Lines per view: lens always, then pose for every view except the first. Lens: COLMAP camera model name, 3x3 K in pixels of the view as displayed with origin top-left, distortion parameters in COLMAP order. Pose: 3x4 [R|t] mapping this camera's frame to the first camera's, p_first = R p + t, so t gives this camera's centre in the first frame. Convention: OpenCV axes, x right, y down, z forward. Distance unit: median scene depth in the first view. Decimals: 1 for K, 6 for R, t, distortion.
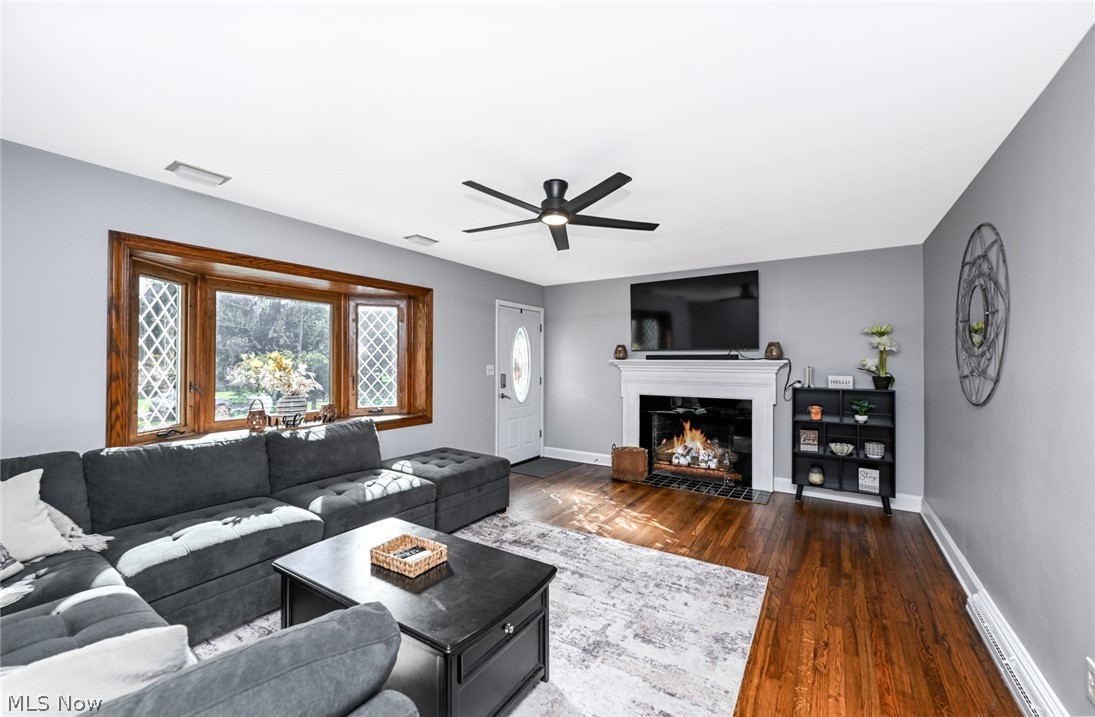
lens RADIAL K [[436.0, 0, 547.5], [0, 436.0, 358.5], [0, 0, 1]] dist [0.000288, 0.000019]
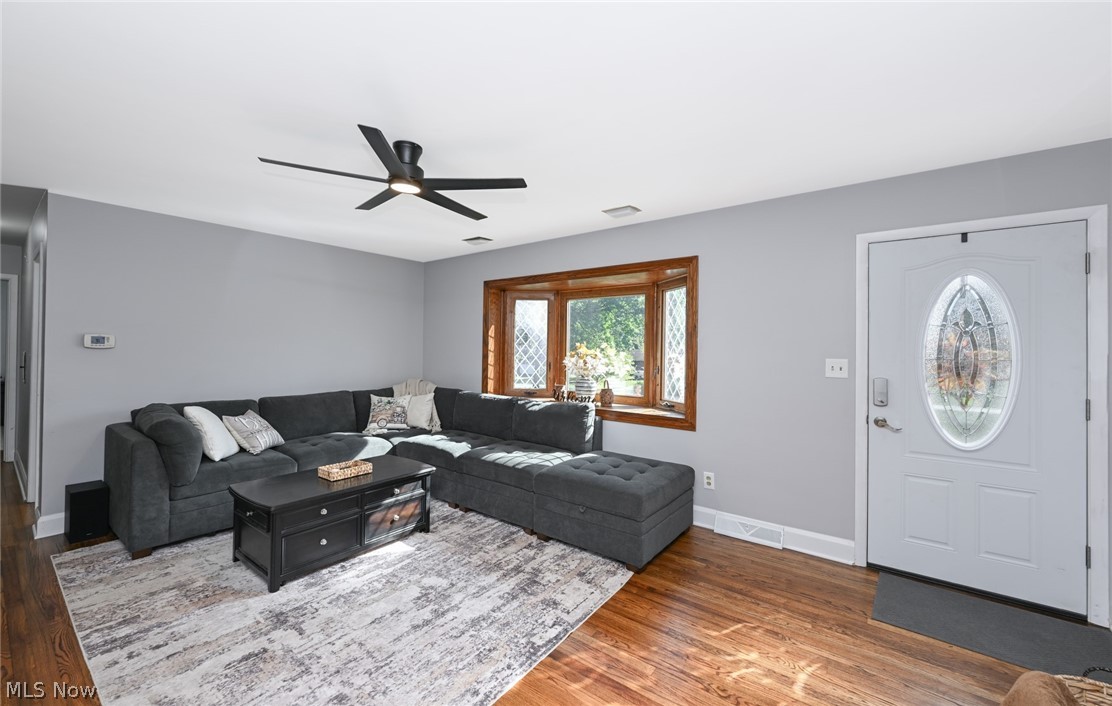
lens RADIAL K [[443.4, 0, 557.0], [0, 443.4, 340.3], [0, 0, 1]] dist [0.000012, -0.000378]
pose [[-0.074857, -0.022008, -0.996951, 0.748513], [-0.006342, 0.999747, -0.021594, 0.010038], [0.997174, 0.004706, -0.074977, 1.152549]]
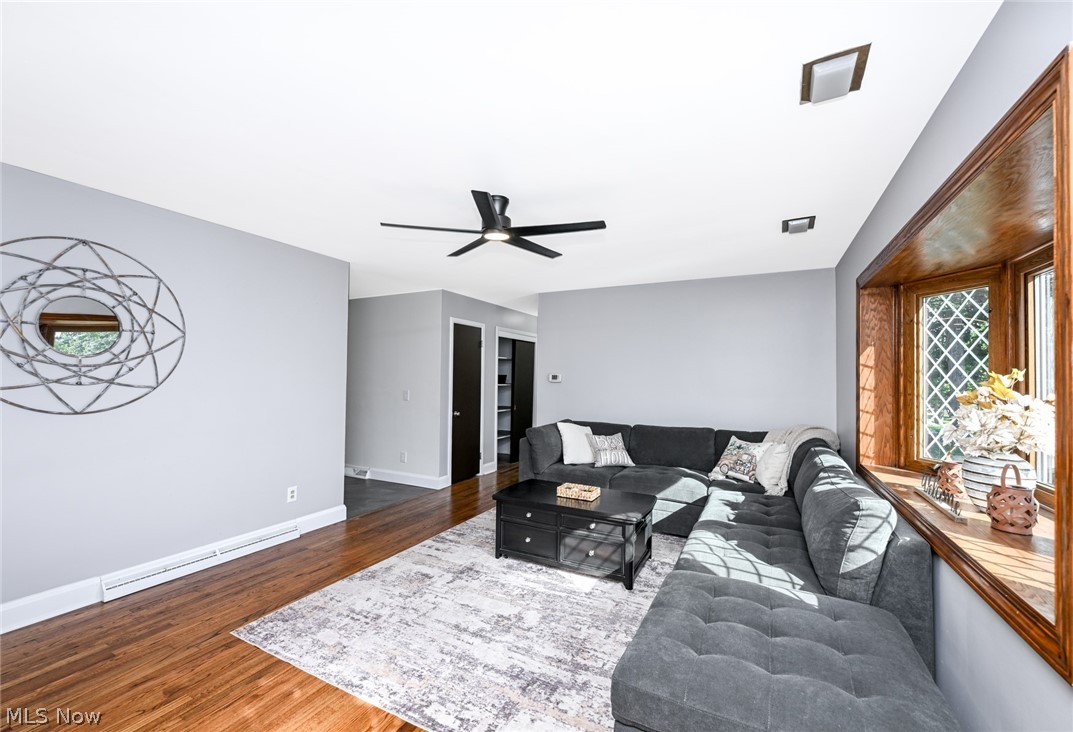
lens RADIAL K [[436.4, 0, 536.5], [0, 436.4, 366.0], [0, 0, 1]] dist [-0.002361, -0.000171]
pose [[-0.995292, -0.019990, -0.094835, 0.012267], [-0.016666, 0.999223, -0.035711, 0.011848], [0.095475, -0.033962, -0.994852, 1.671271]]
